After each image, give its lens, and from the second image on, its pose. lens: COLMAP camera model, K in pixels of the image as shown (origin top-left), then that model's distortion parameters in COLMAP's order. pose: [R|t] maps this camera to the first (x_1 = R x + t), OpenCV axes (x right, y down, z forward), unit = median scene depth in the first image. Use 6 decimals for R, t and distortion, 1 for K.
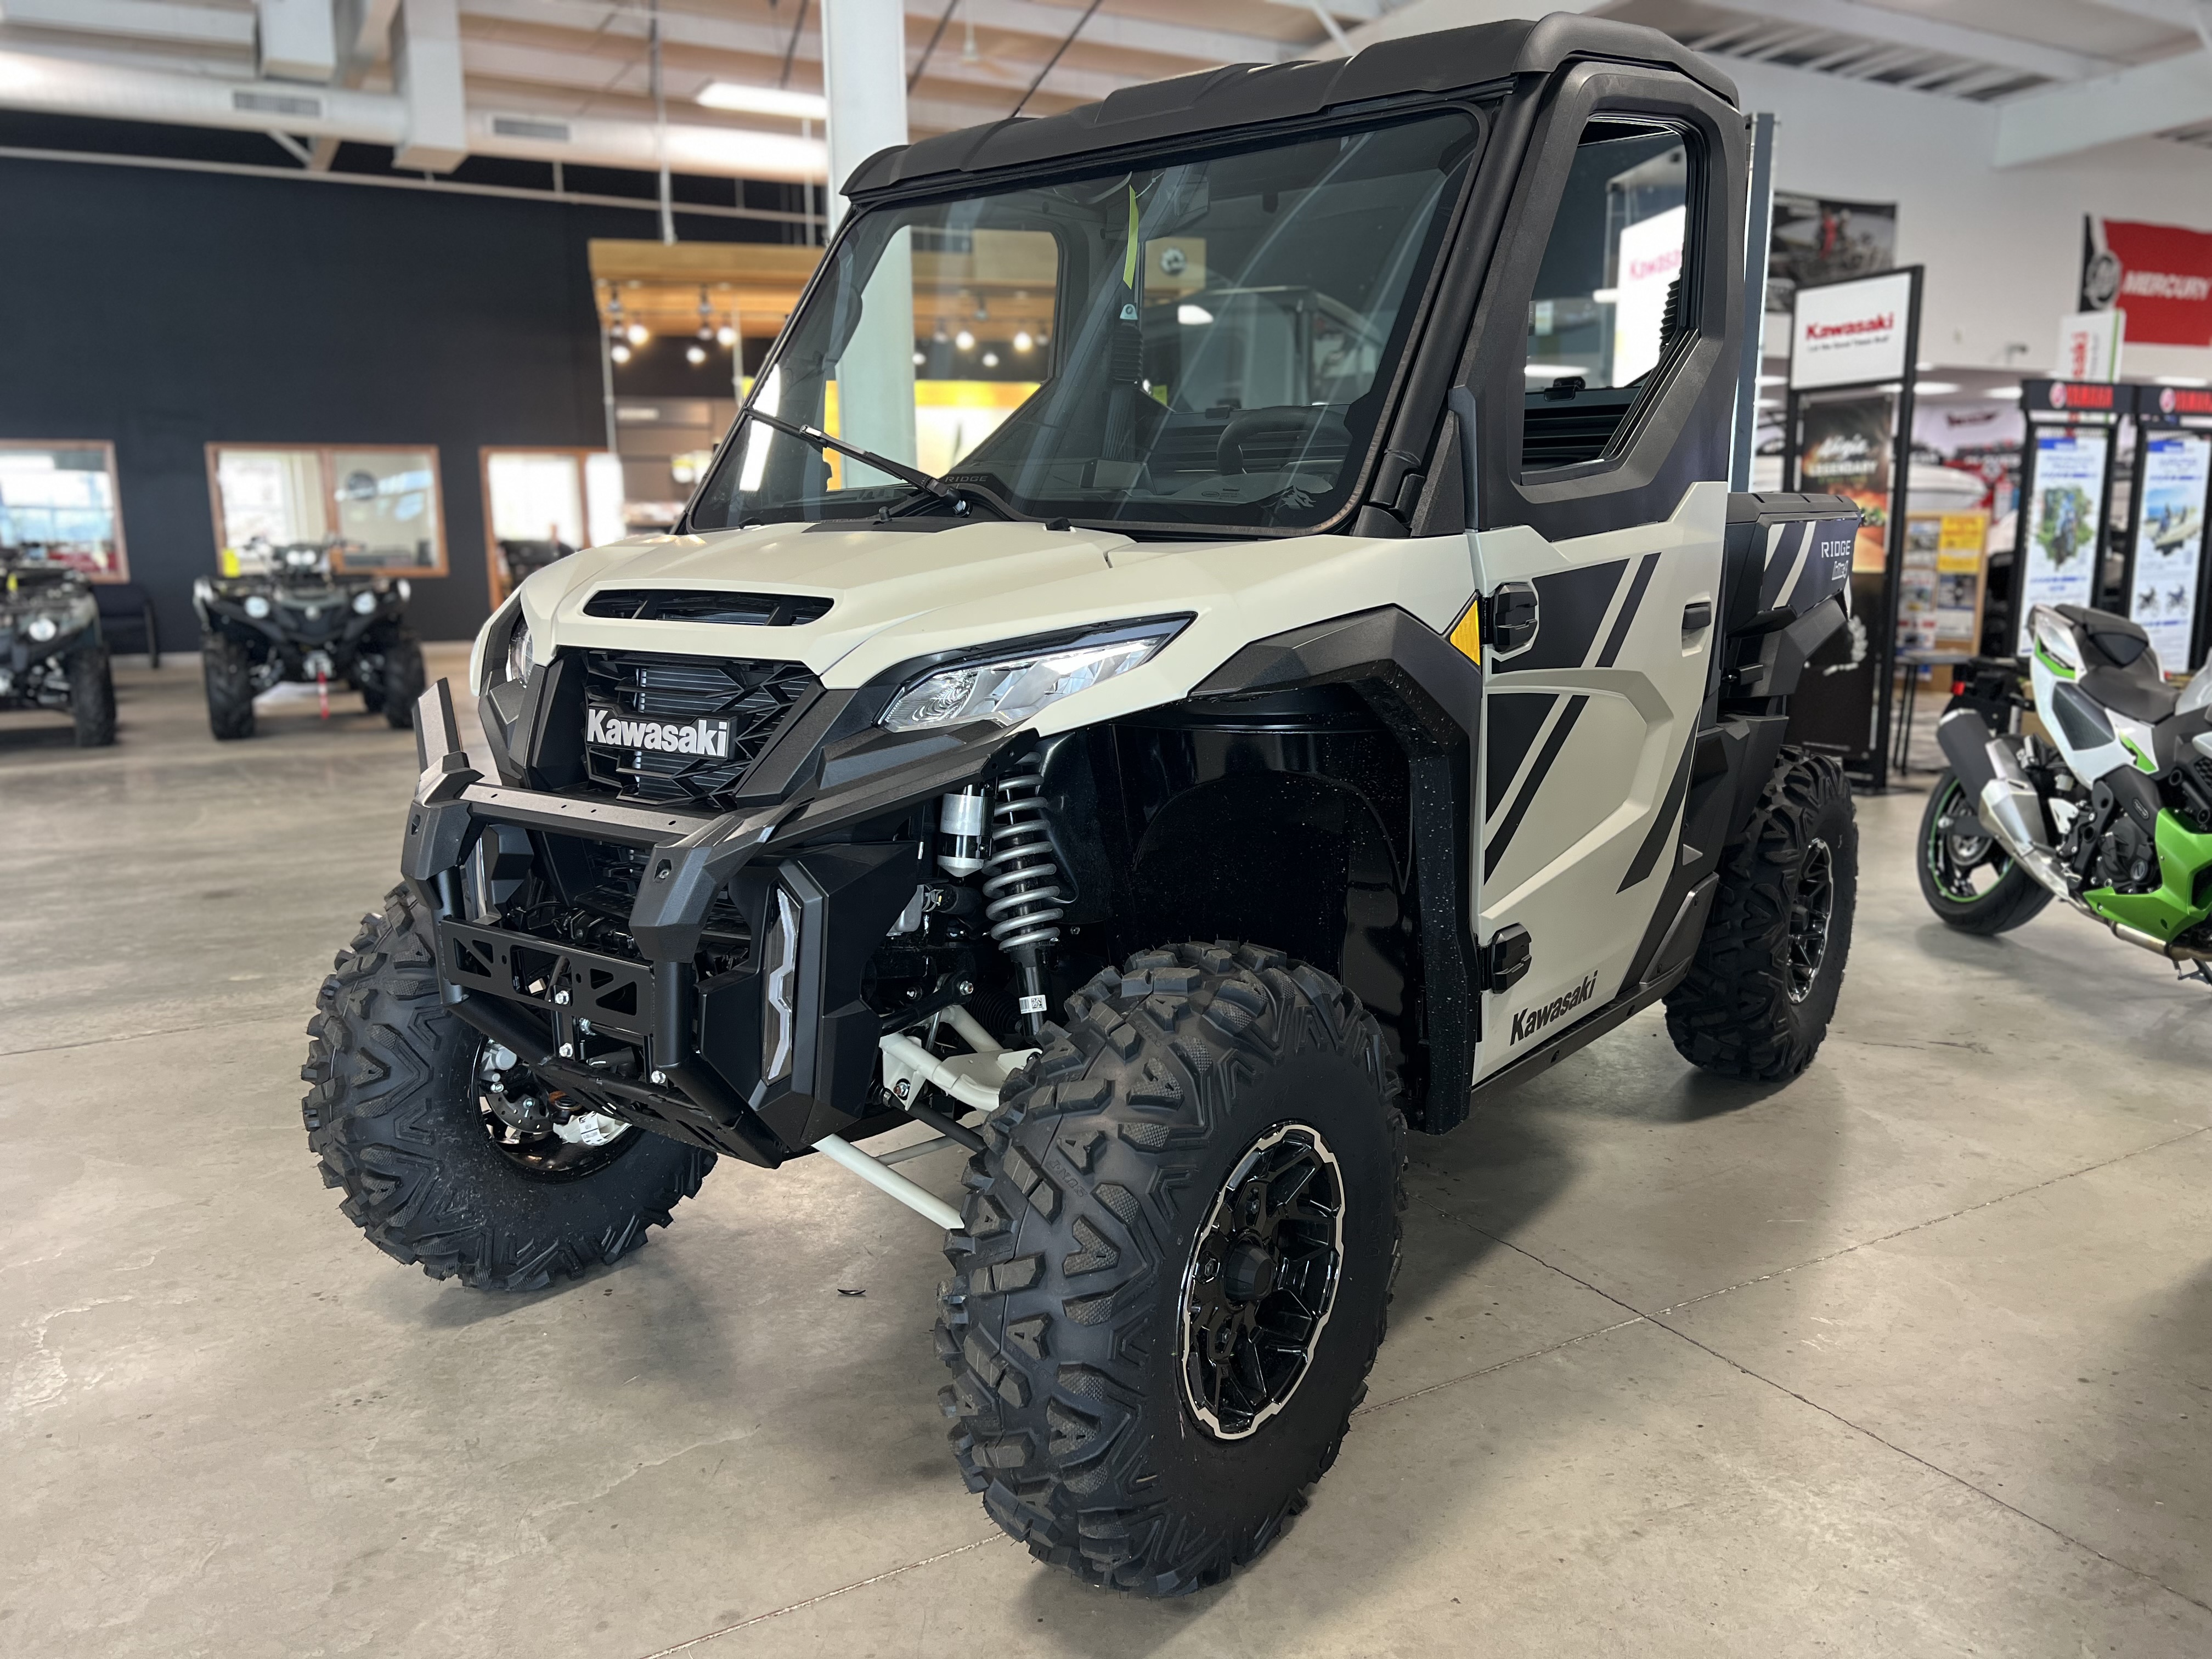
lens RADIAL K [[1680.7, 0, 1104.6], [0, 1680.7, 837.2], [0, 0, 1]] dist [0.043631, -0.065961]
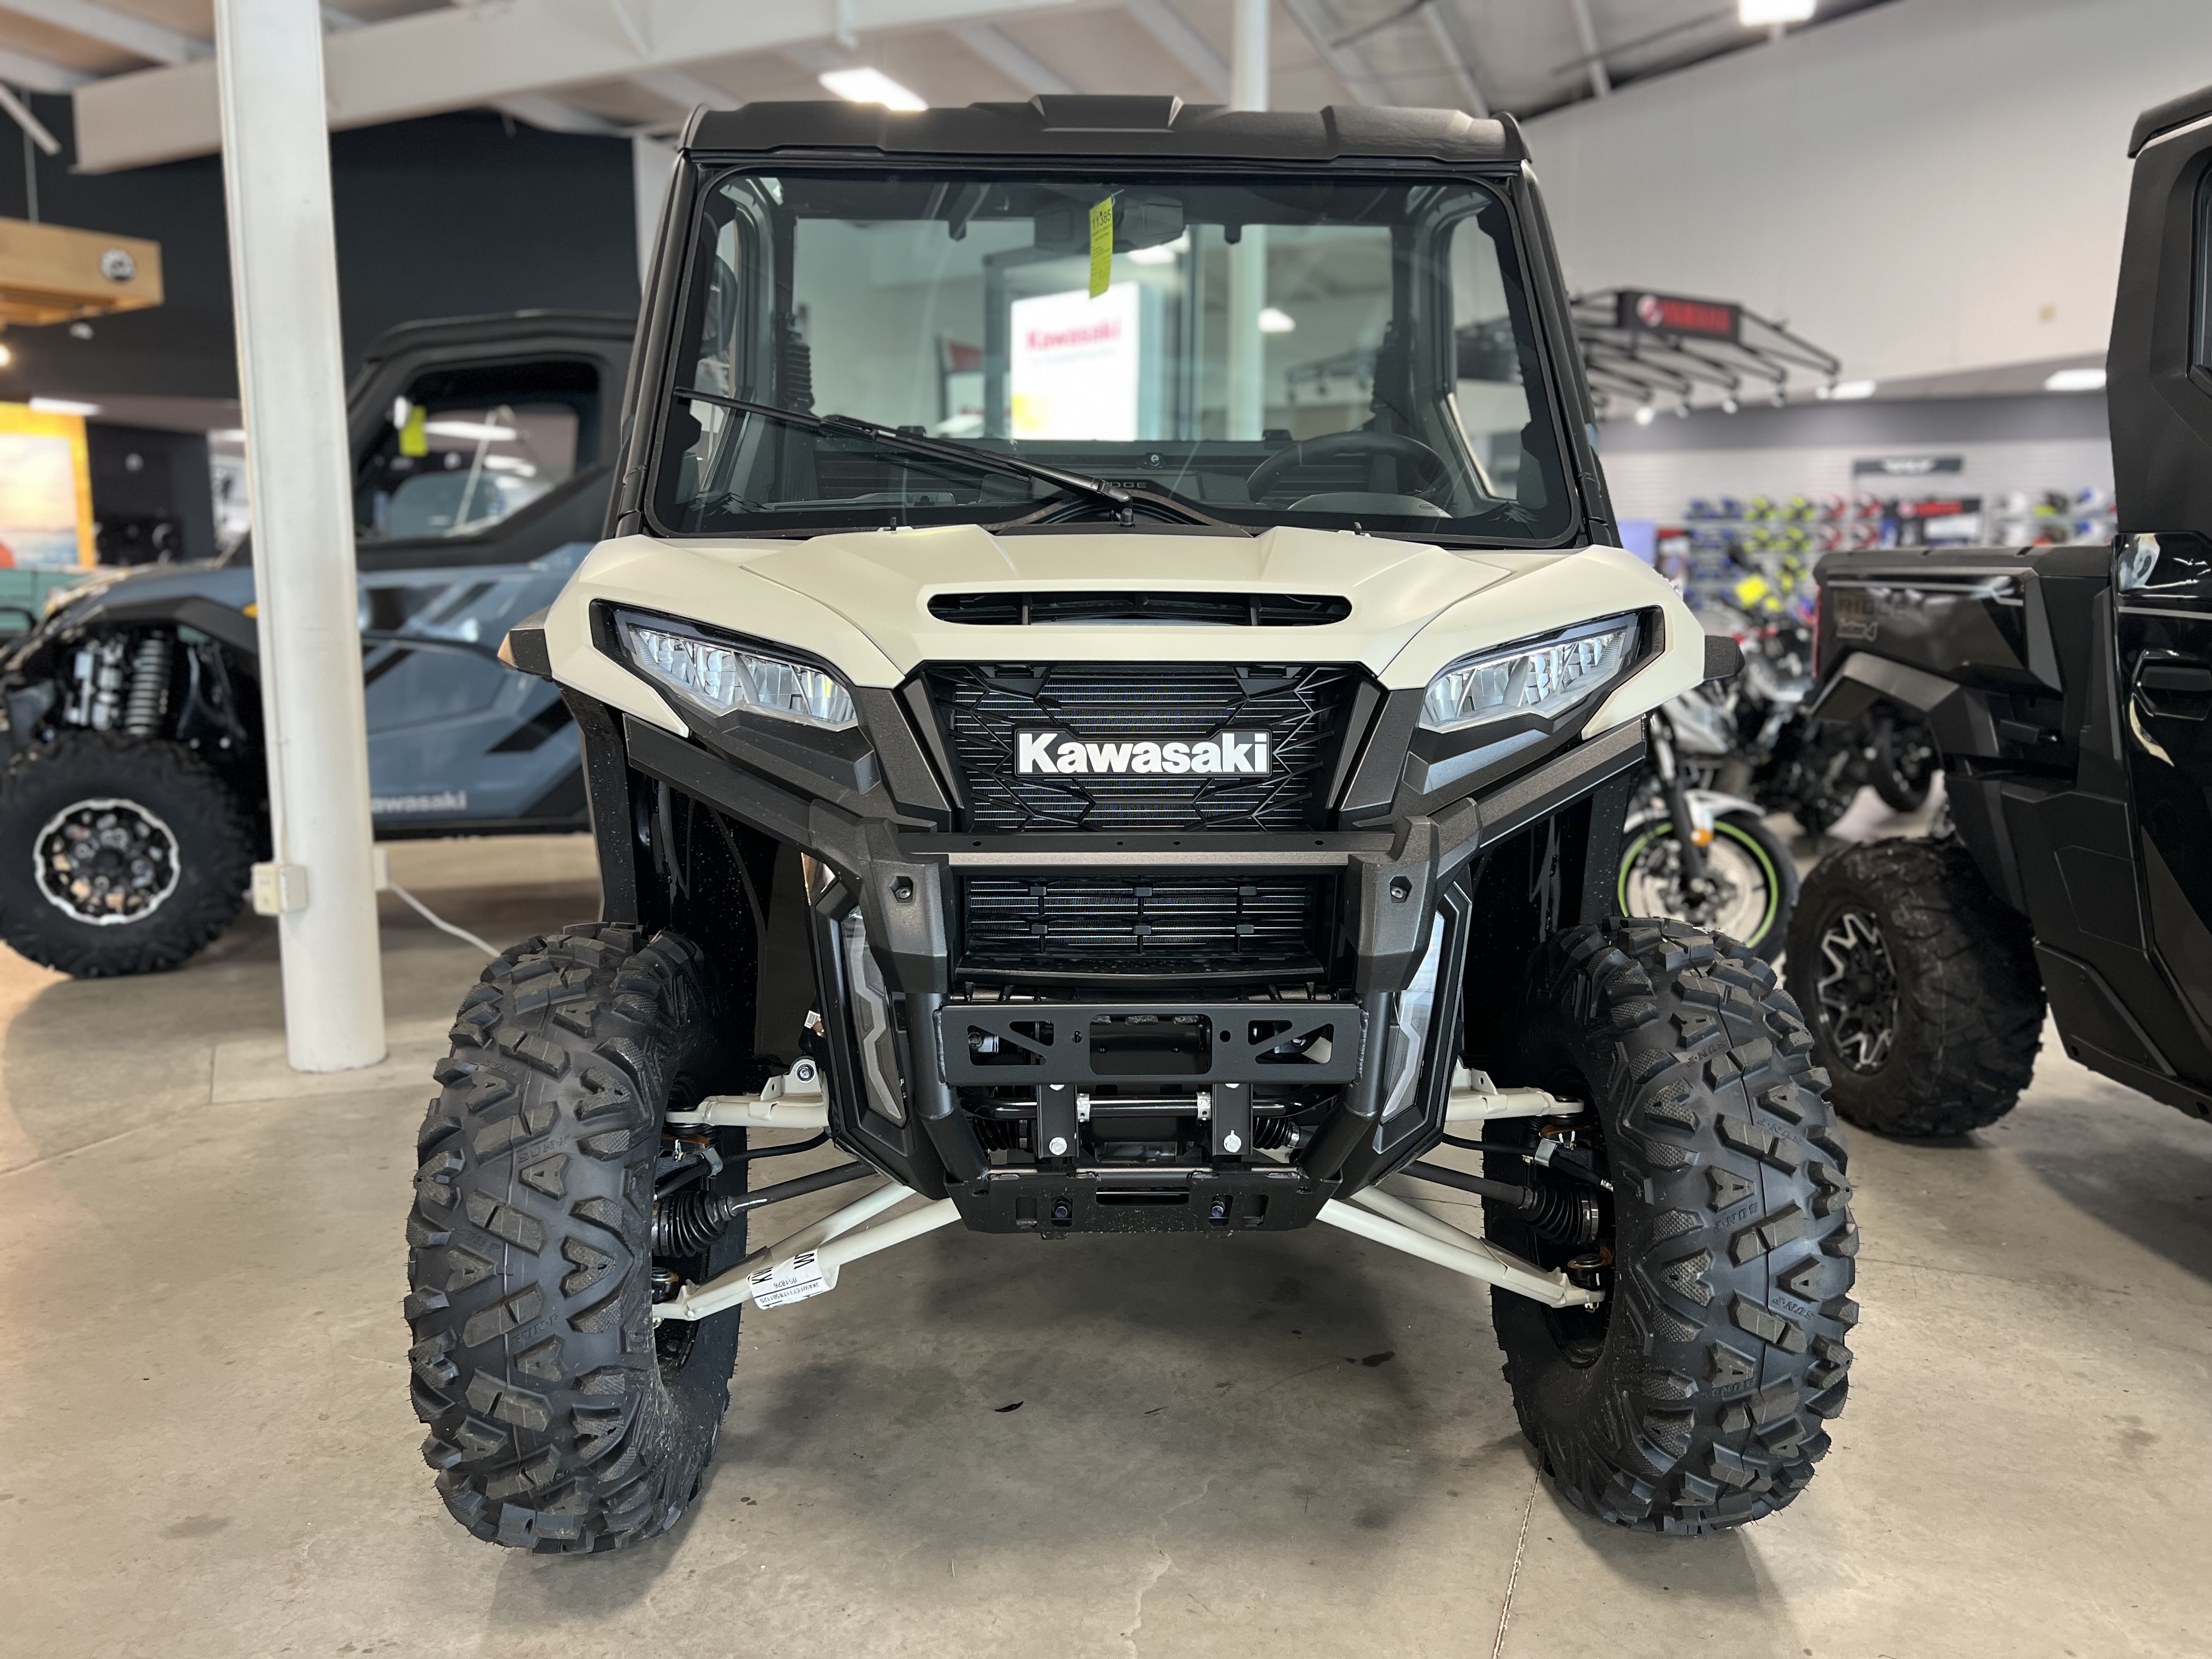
lens RADIAL K [[1680.7, 0, 1104.6], [0, 1680.7, 837.2], [0, 0, 1]] dist [0.043631, -0.065961]
pose [[0.764586, -0.083410, 0.639102, -0.827255], [0.109716, 0.993962, -0.001534, -0.020346], [-0.635115, 0.071293, 0.769121, 0.352288]]
